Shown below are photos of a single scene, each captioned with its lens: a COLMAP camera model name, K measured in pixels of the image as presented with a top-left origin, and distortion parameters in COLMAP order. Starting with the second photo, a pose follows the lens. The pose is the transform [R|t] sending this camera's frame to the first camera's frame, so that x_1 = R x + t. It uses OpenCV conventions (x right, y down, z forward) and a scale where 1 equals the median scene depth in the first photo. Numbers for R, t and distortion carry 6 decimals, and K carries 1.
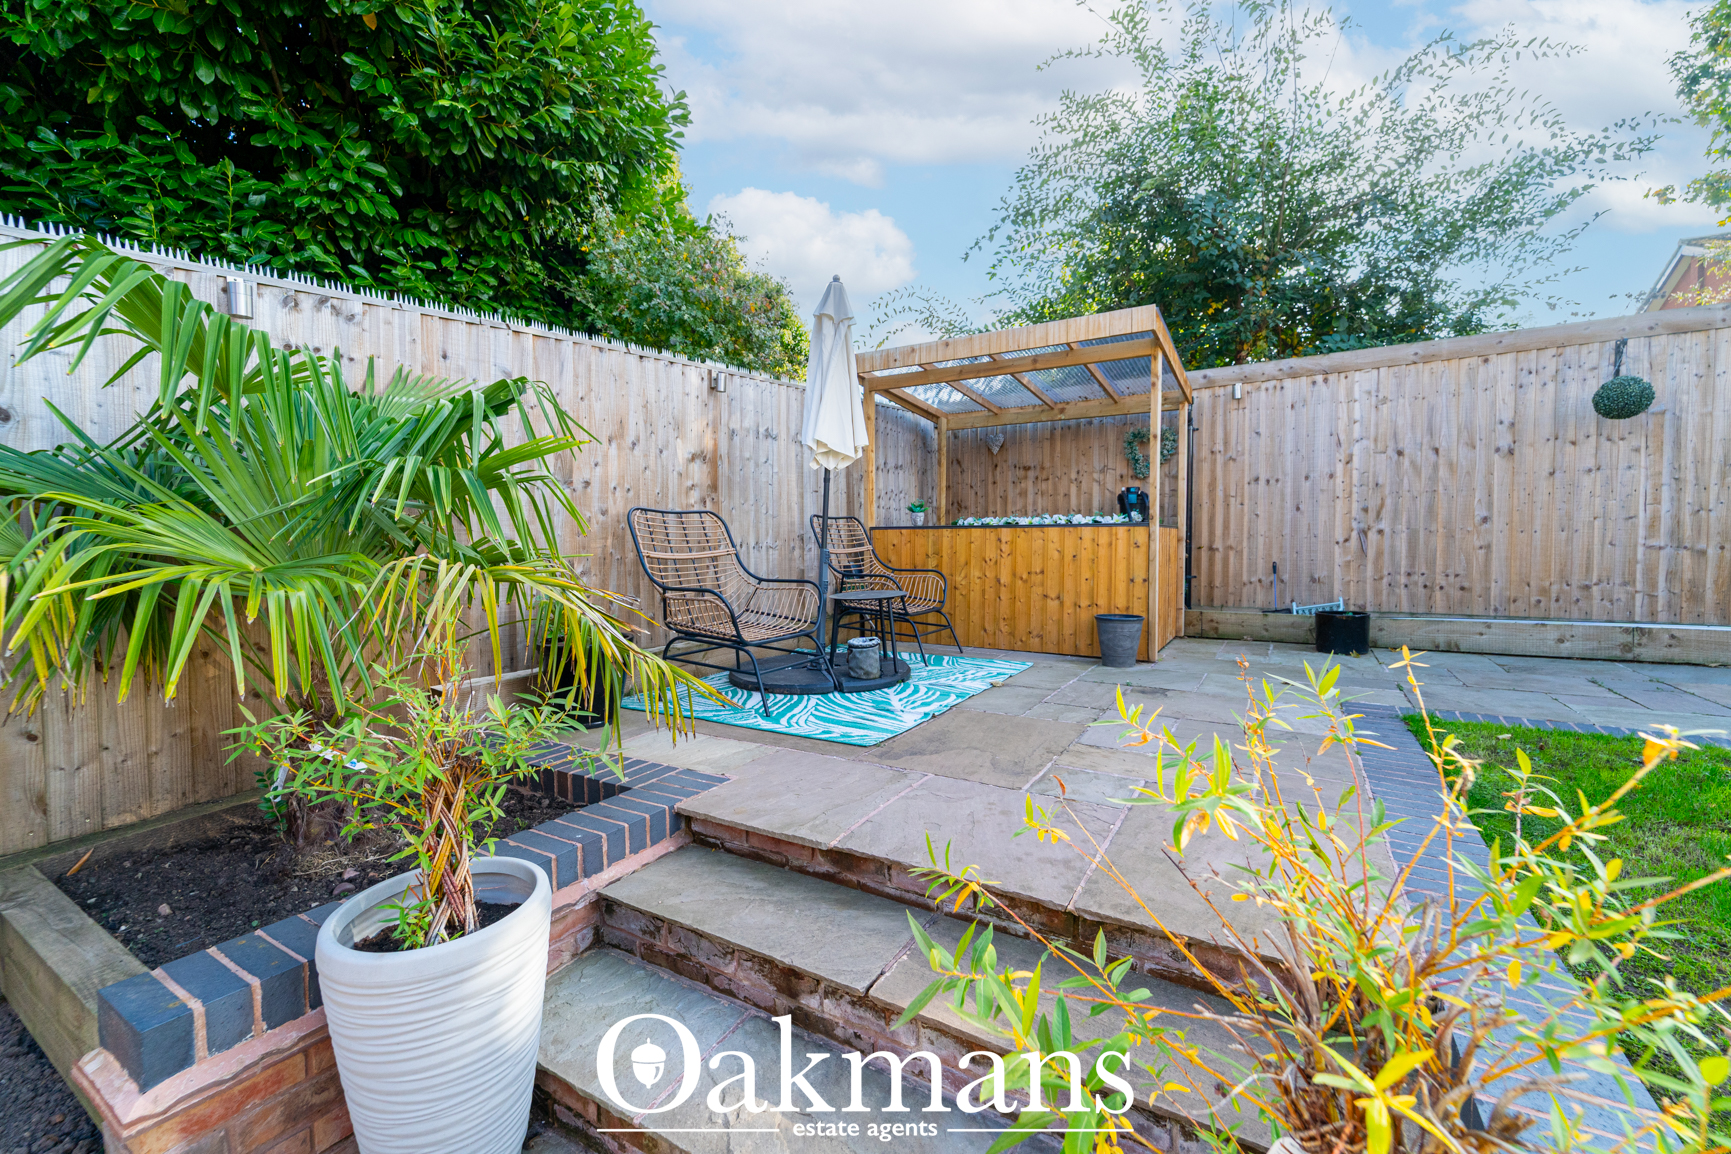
lens RADIAL K [[701.1, 0, 868.6], [0, 701.1, 575.3], [0, 0, 1]] dist [0.001175, -0.002657]
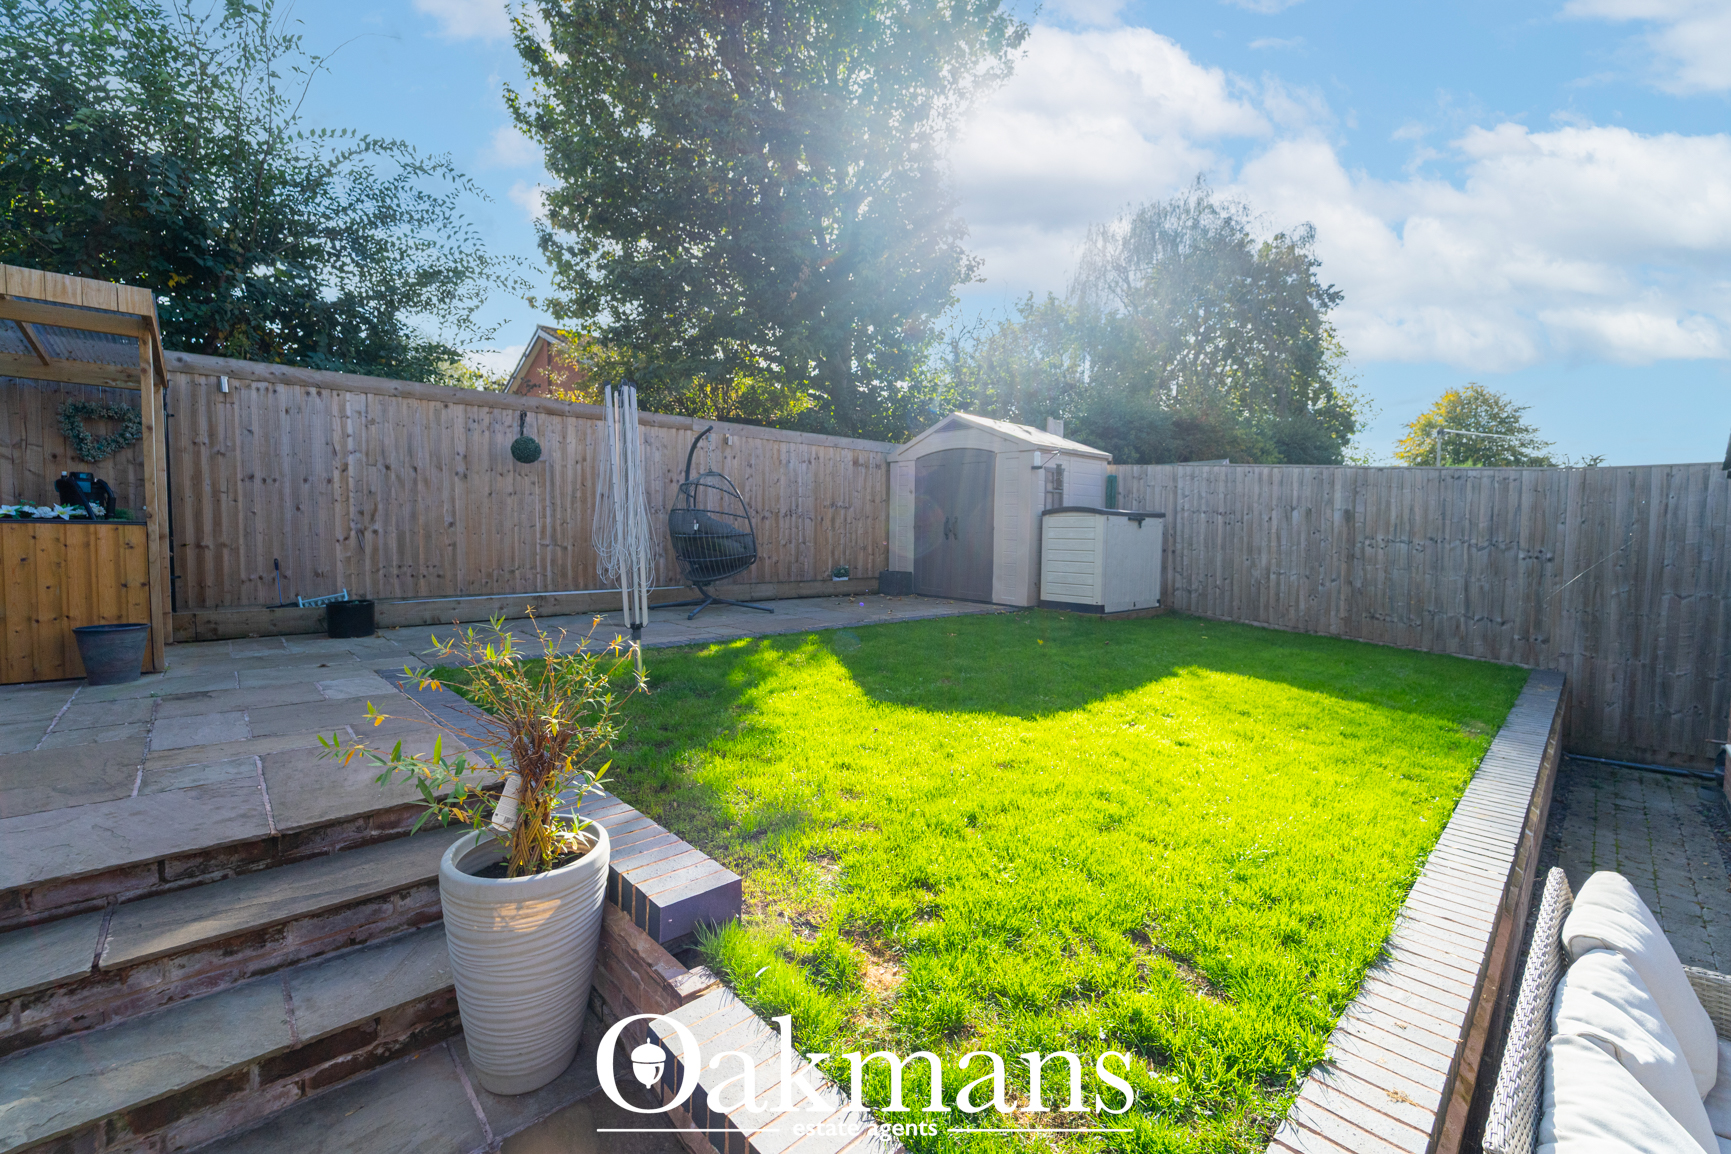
lens RADIAL K [[705.8, 0, 871.7], [0, 705.8, 571.1], [0, 0, 1]] dist [-0.000517, -0.000360]
pose [[0.272313, -0.040934, 0.961337, -0.210918], [0.029483, 0.998981, 0.034186, -0.012262], [-0.961757, 0.019034, 0.273243, -0.149776]]
